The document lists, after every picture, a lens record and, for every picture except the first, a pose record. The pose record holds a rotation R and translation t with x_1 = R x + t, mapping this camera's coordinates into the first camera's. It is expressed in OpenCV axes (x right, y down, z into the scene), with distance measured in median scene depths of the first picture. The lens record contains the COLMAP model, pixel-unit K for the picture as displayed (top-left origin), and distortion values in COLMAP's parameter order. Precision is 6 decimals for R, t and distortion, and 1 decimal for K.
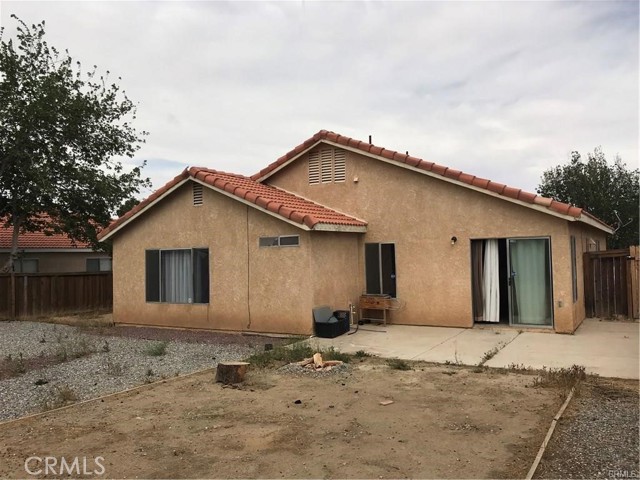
lens RADIAL K [[520.4, 0, 319.7], [0, 520.4, 237.5], [0, 0, 1]] dist [0.008855, 0.001361]
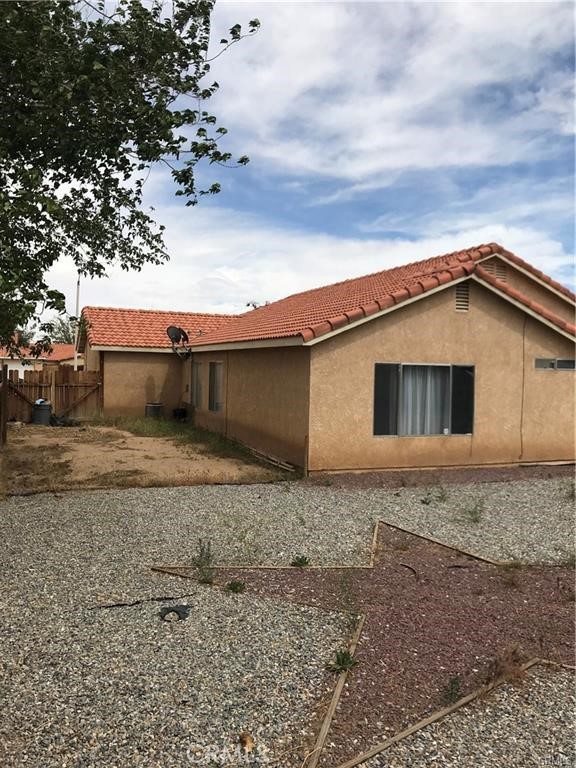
lens RADIAL K [[624.4, 0, 287.5], [0, 624.4, 386.9], [0, 0, 1]] dist [0.008855, 0.001361]
pose [[0.637100, 0.020791, 0.770501, -1.154110], [-0.061822, 0.997794, 0.024193, 0.047244], [-0.768298, -0.063047, 0.636980, 0.597909]]
